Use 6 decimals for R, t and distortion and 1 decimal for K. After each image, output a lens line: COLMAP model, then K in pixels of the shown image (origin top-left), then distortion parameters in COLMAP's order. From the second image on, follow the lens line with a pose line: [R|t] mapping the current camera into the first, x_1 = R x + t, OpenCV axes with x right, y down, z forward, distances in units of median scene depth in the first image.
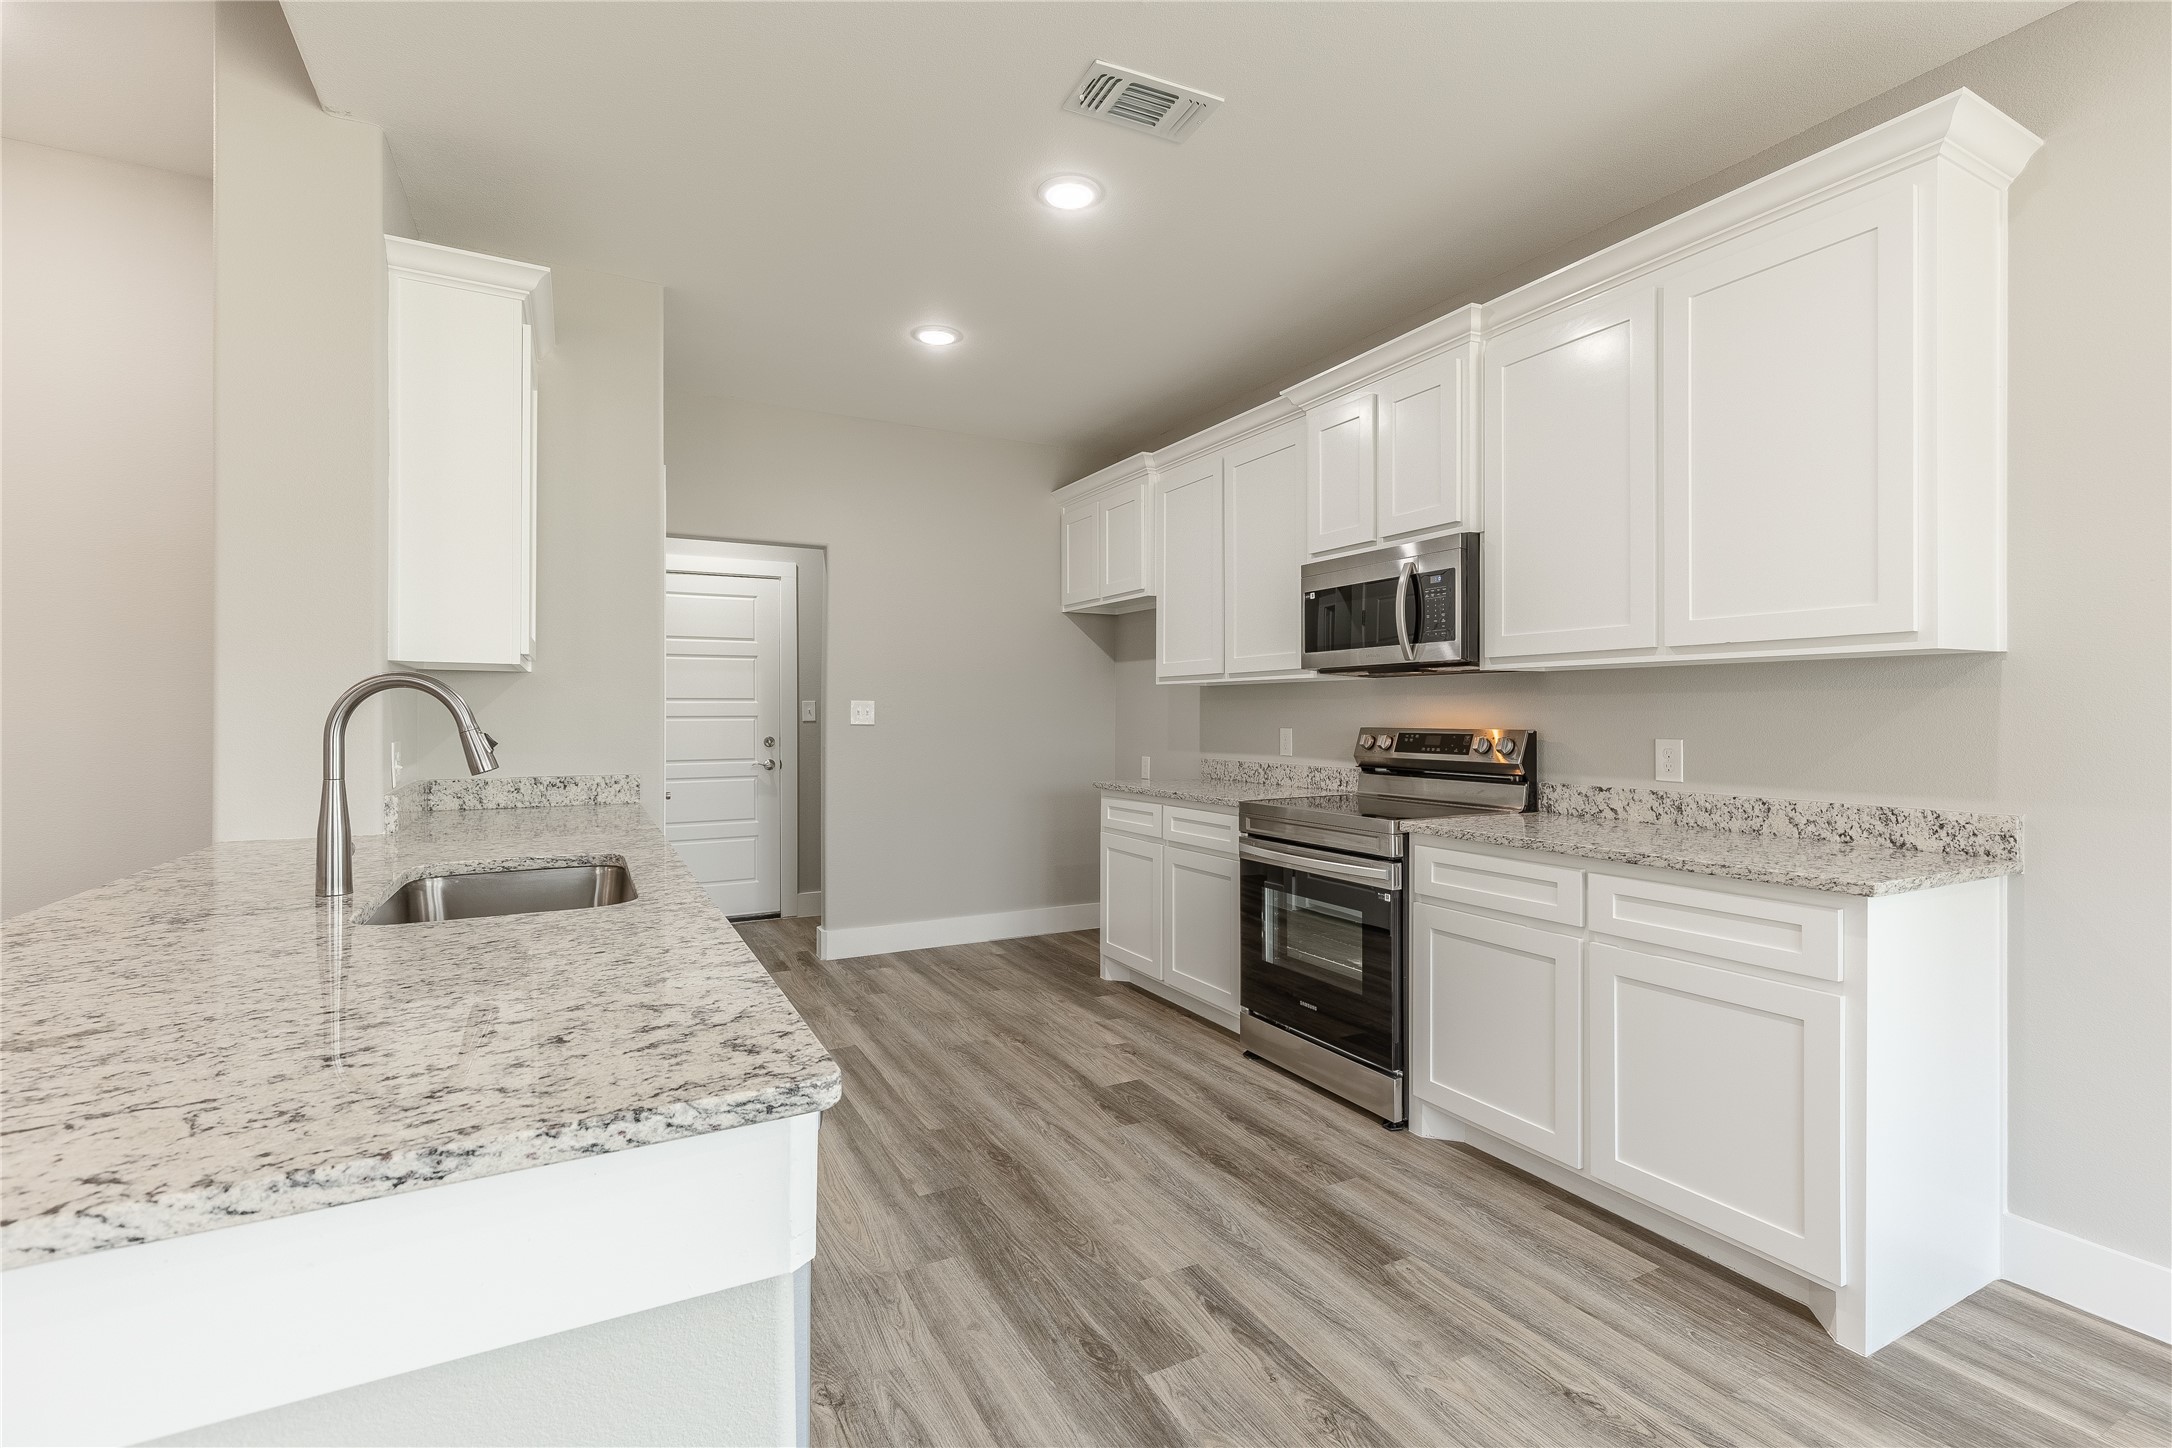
lens RADIAL K [[990.4, 0, 1093.5], [0, 990.4, 721.1], [0, 0, 1]] dist [0.009284, -0.000964]
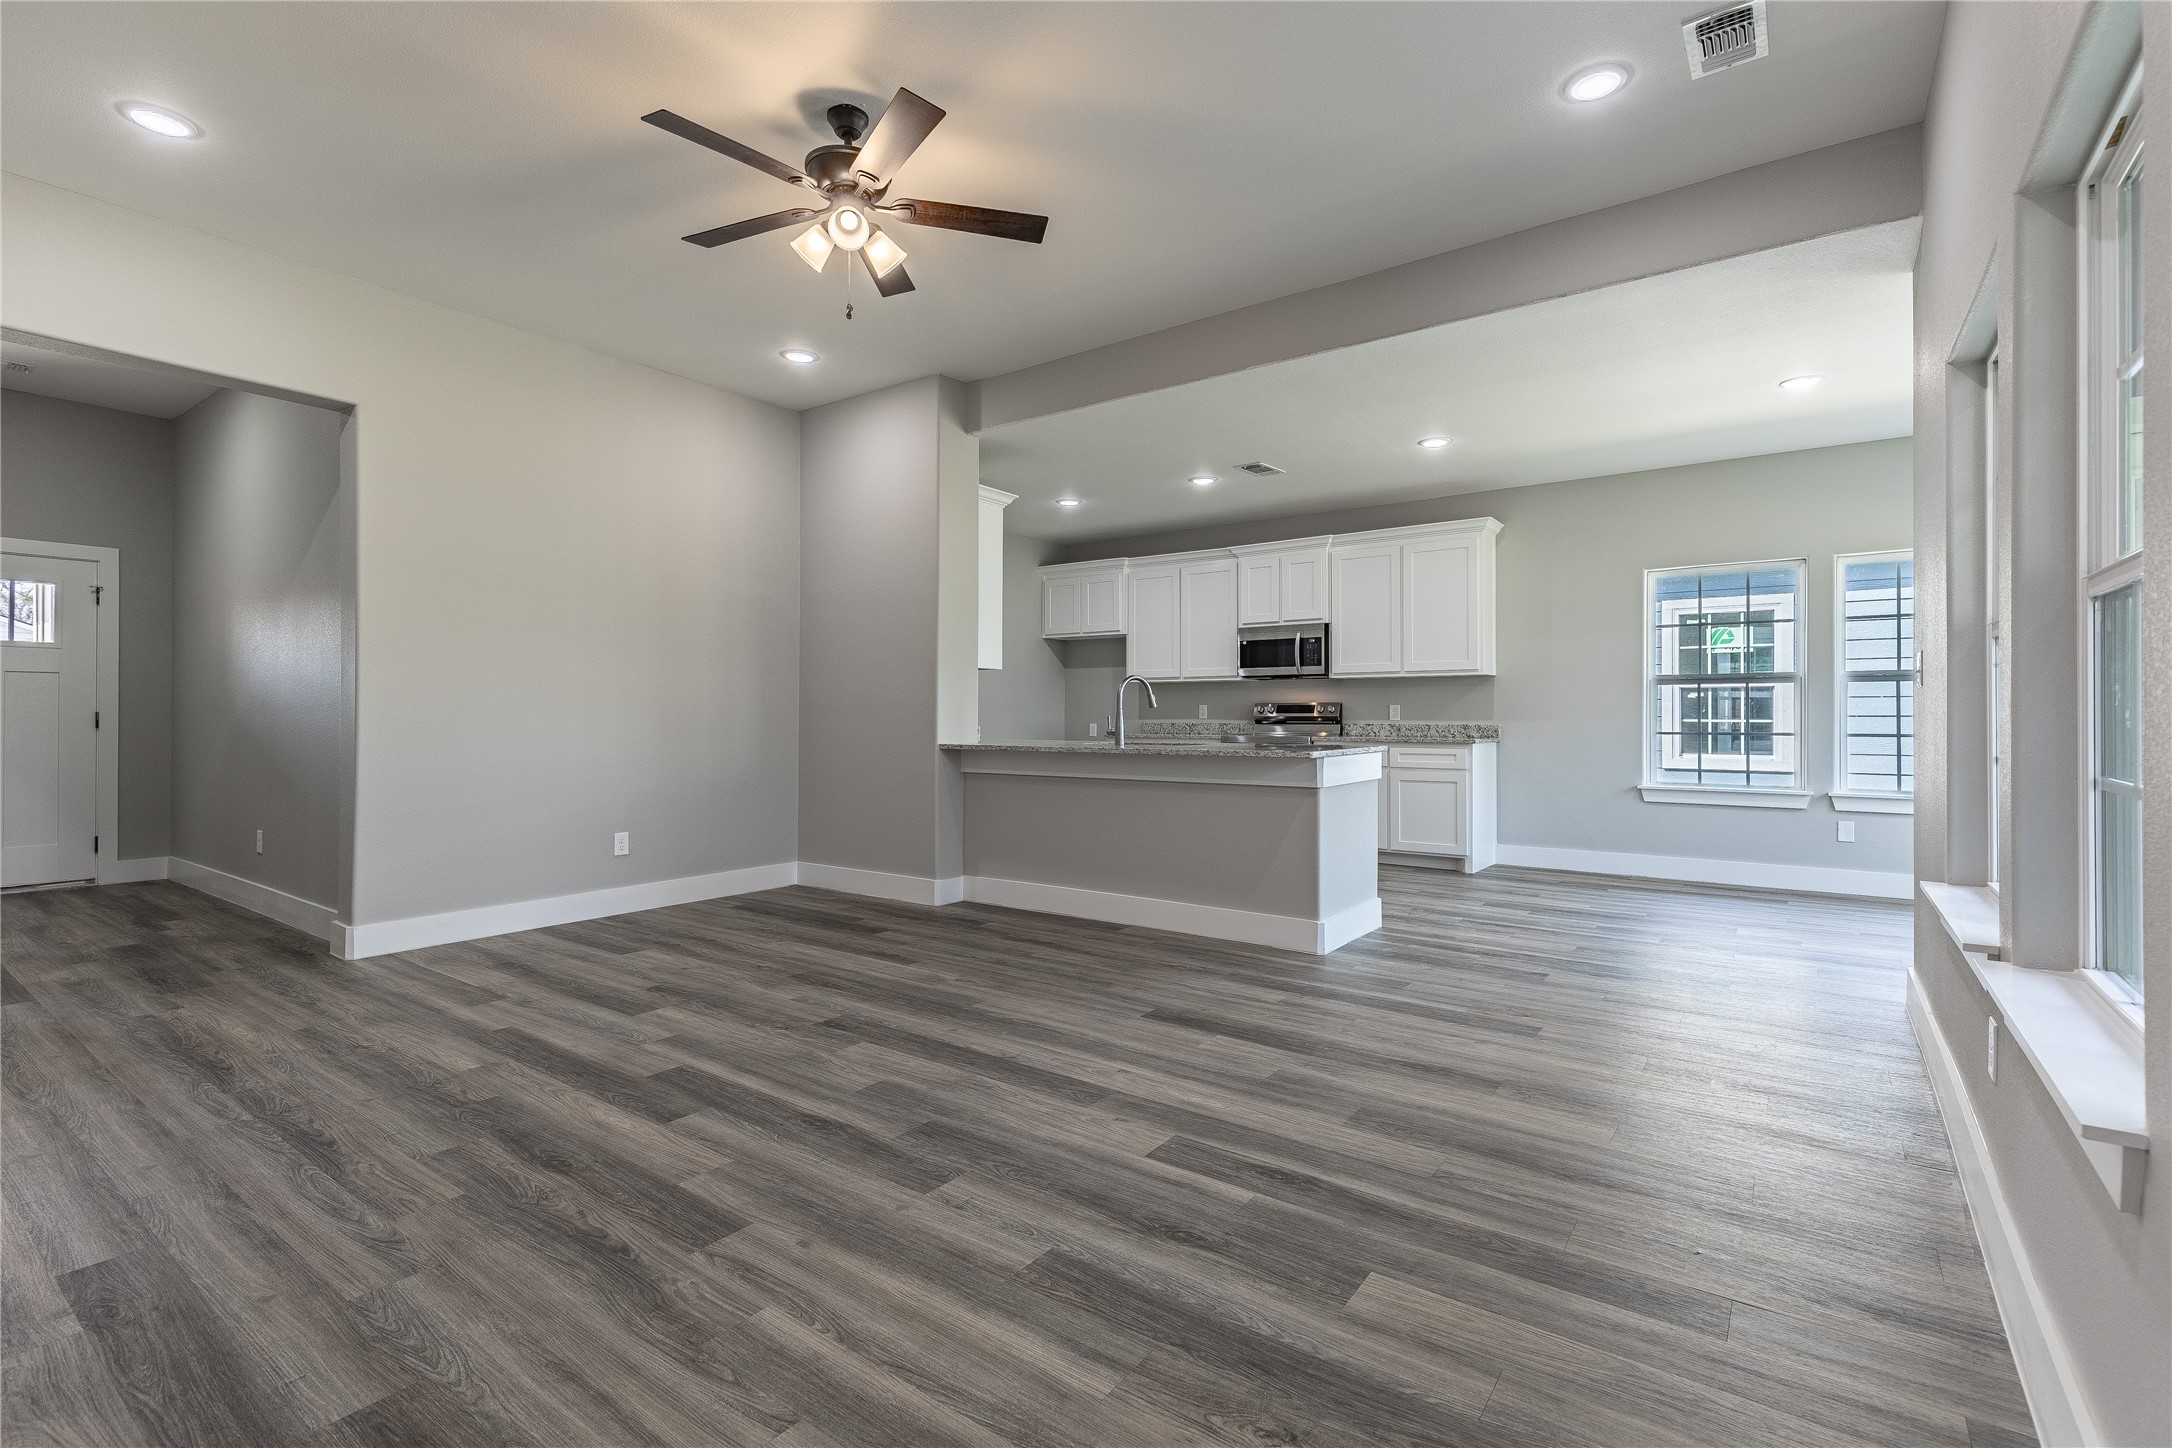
lens RADIAL K [[990.4, 0, 1086.6], [0, 990.4, 716.5], [0, 0, 1]] dist [0.009284, -0.000964]
pose [[0.911465, -0.002531, 0.411370, -1.196029], [0.003959, 0.999989, -0.002619, 0.050116], [-0.411359, 0.004016, 0.911465, -1.026468]]
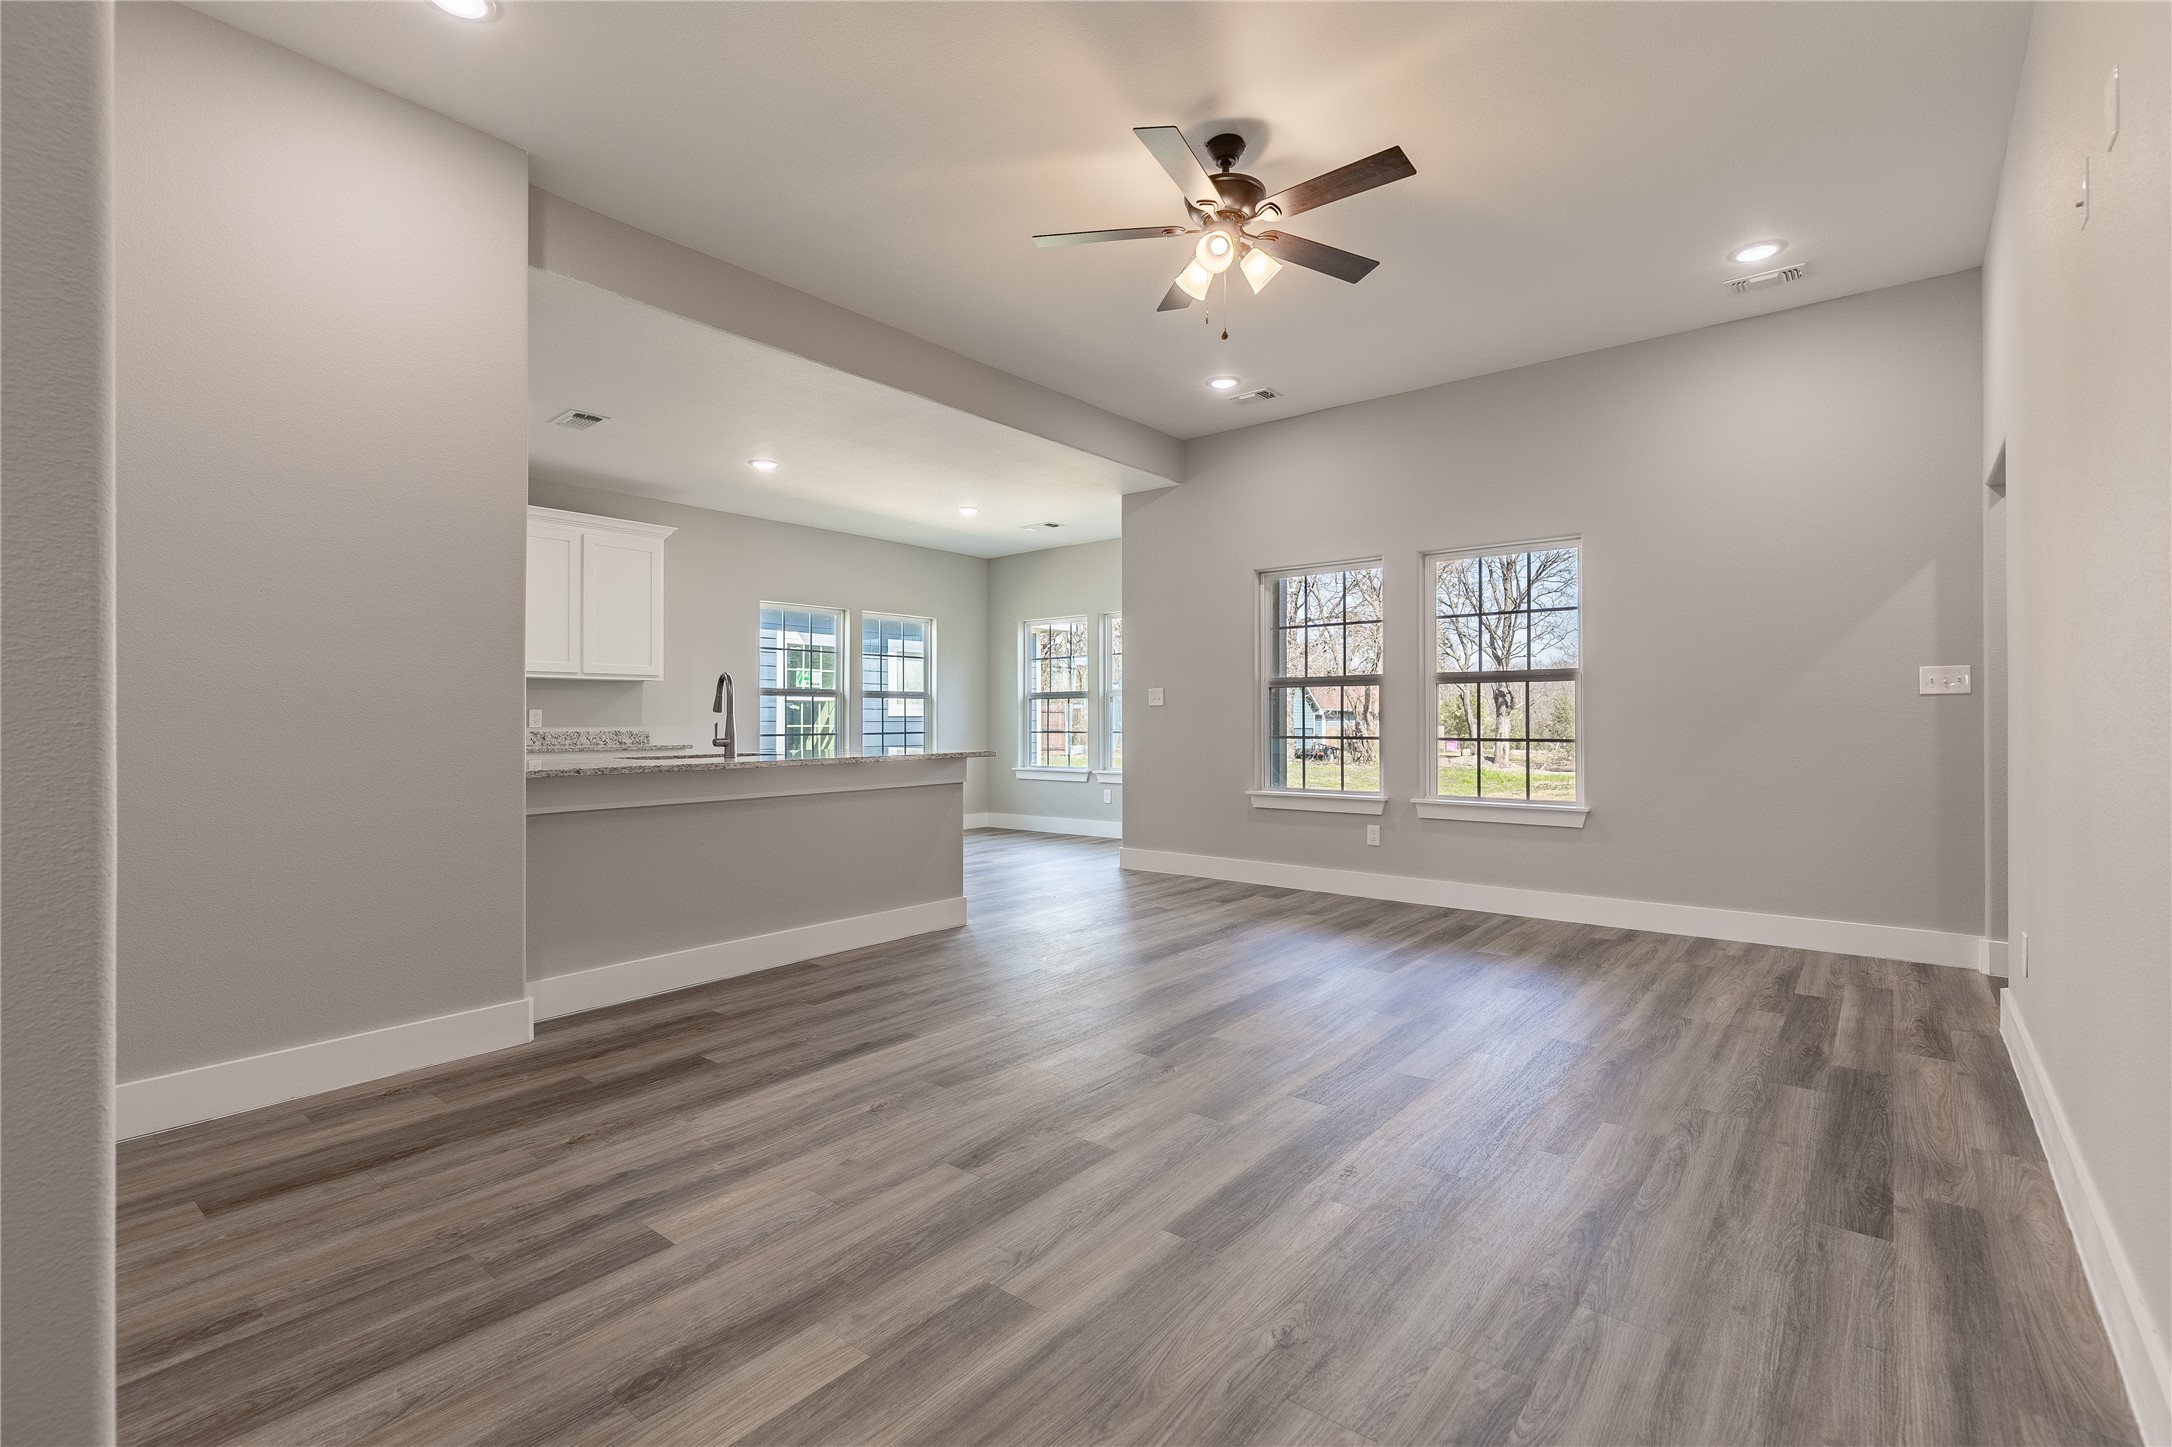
lens RADIAL K [[990.4, 0, 1090.7], [0, 990.4, 713.2], [0, 0, 1]] dist [0.009284, -0.000964]
pose [[-0.376074, 0.002677, 0.926586, -1.976339], [0.005701, 0.999984, -0.000575, 0.032774], [-0.926572, 0.005066, -0.376083, 0.620157]]
